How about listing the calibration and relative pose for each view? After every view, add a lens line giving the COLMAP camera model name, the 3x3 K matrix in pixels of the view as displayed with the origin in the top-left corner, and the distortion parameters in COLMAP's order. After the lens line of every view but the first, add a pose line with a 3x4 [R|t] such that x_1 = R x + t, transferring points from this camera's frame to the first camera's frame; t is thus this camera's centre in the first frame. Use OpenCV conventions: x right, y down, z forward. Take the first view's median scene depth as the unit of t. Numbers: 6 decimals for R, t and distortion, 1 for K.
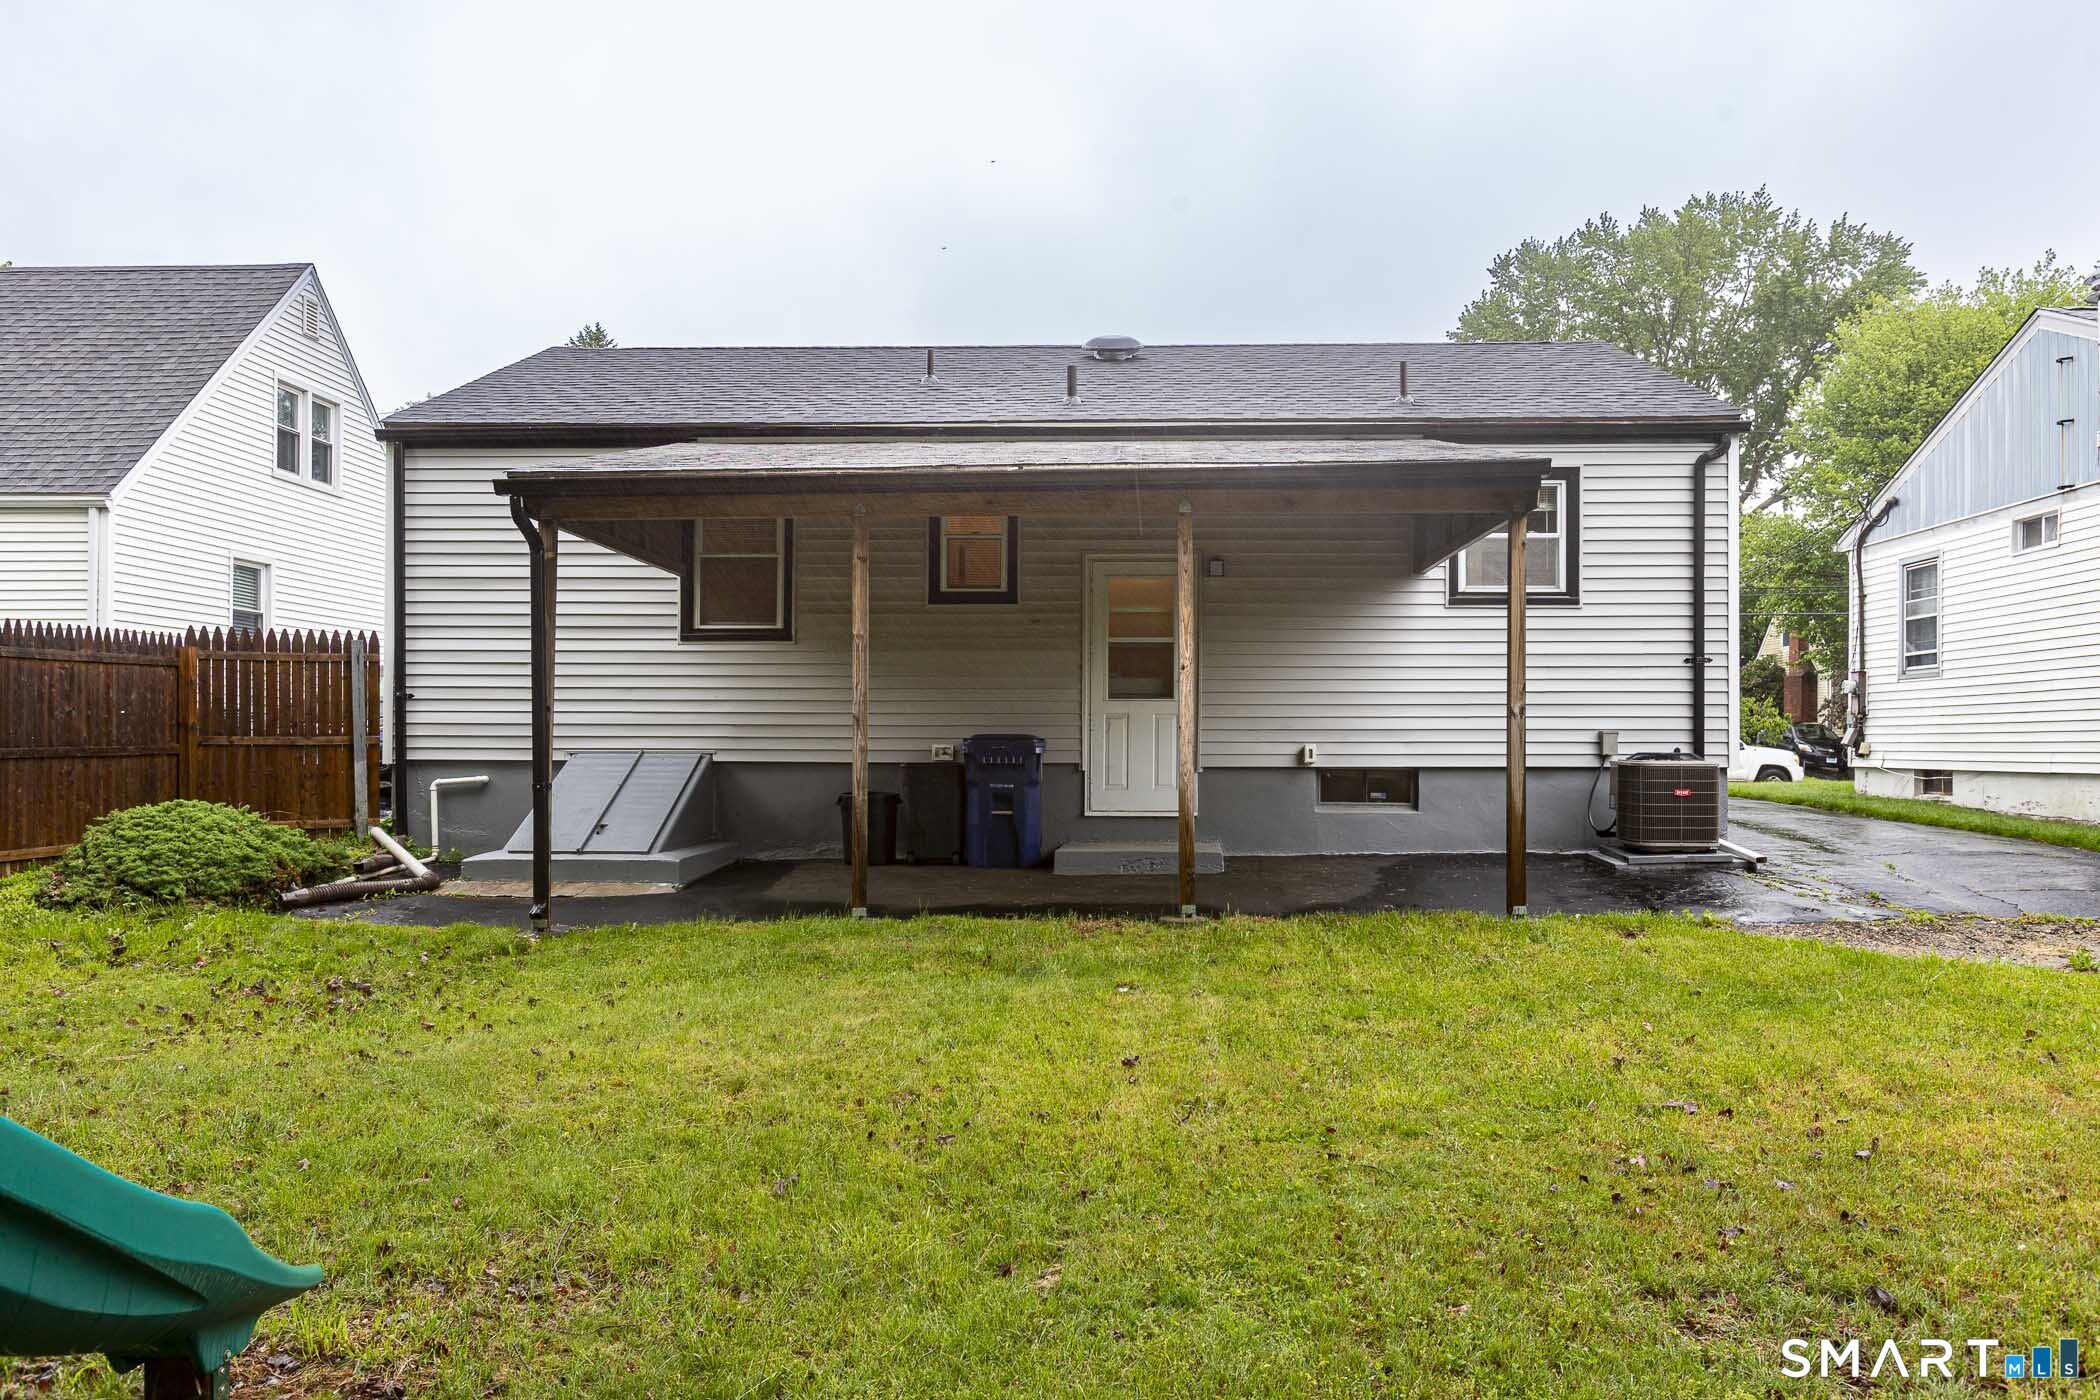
lens RADIAL K [[1571.4, 0, 1052.7], [0, 1571.4, 702.5], [0, 0, 1]] dist [0.008406, 0.005335]
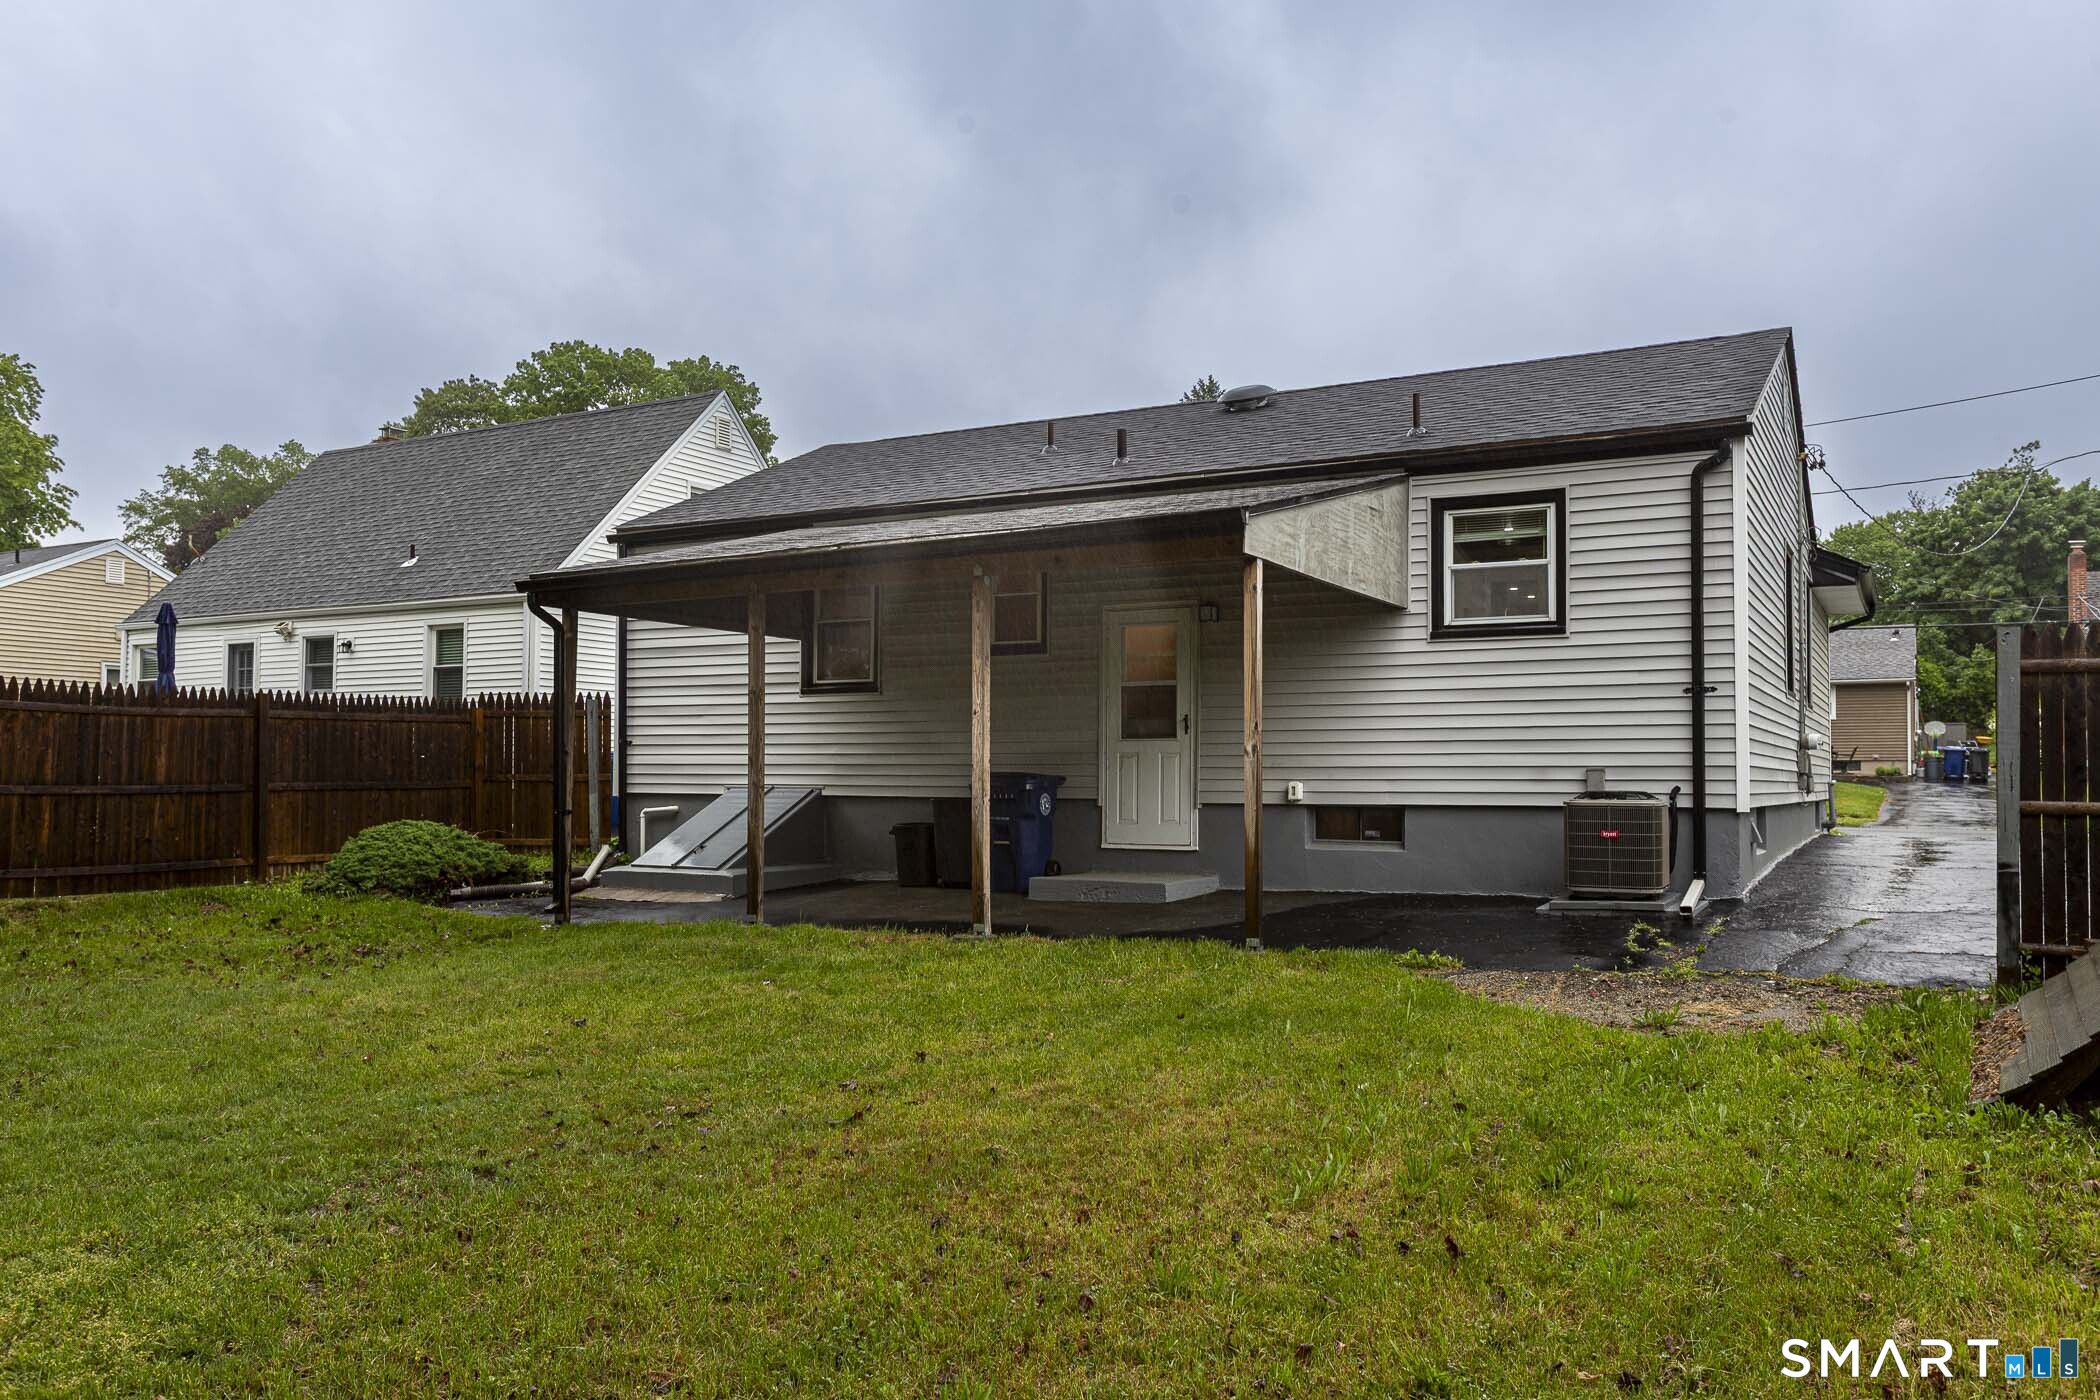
lens RADIAL K [[1638.5, 0, 1049.0], [0, 1638.5, 708.9], [0, 0, 1]] dist [0.002889, -0.000885]
pose [[0.883757, -0.019216, -0.467552, 0.518884], [0.010626, 0.999723, -0.021002, 0.000049], [0.467826, 0.013593, 0.883716, -0.012030]]
